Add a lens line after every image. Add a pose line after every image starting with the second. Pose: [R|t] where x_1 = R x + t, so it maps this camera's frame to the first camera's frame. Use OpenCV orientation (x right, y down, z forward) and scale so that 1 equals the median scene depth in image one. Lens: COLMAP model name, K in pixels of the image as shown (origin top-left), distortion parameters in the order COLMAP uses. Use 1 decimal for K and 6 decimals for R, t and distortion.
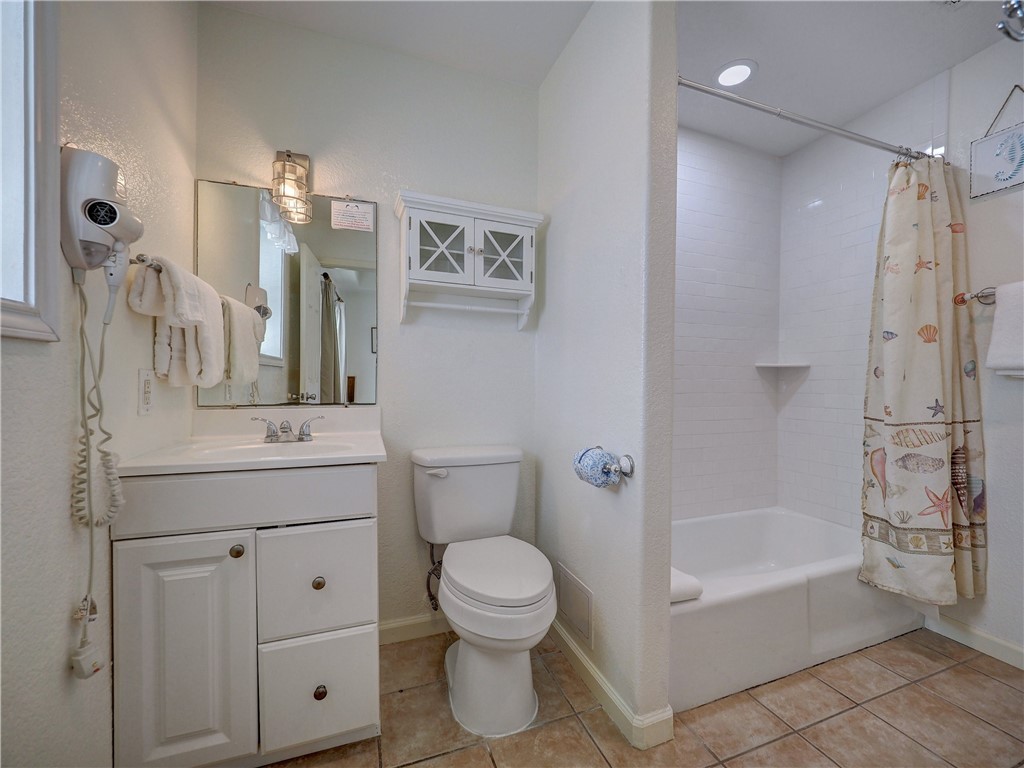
lens RADIAL K [[429.2, 0, 519.9], [0, 429.2, 385.4], [0, 0, 1]] dist [-0.004177, 0.000285]
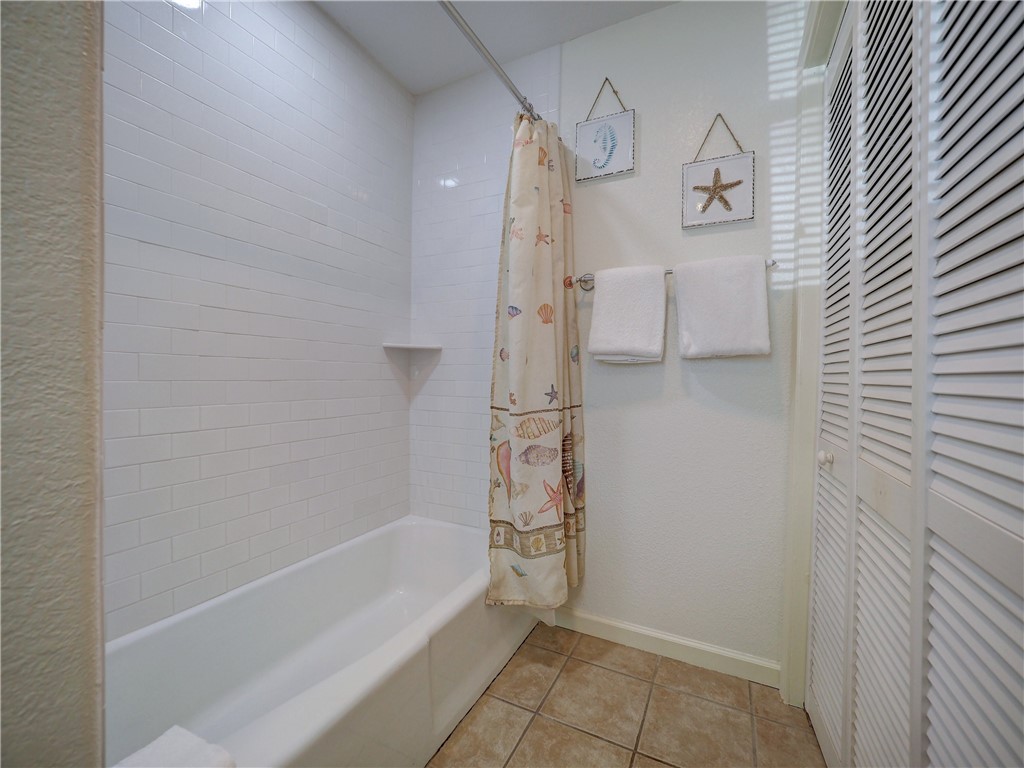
lens RADIAL K [[429.2, 0, 519.9], [0, 429.2, 385.4], [0, 0, 1]] dist [-0.004177, 0.000285]
pose [[0.733027, -0.013154, 0.680073, 0.283560], [-0.002716, 0.999748, 0.022264, 0.013259], [-0.680194, -0.018167, 0.732807, 0.358013]]
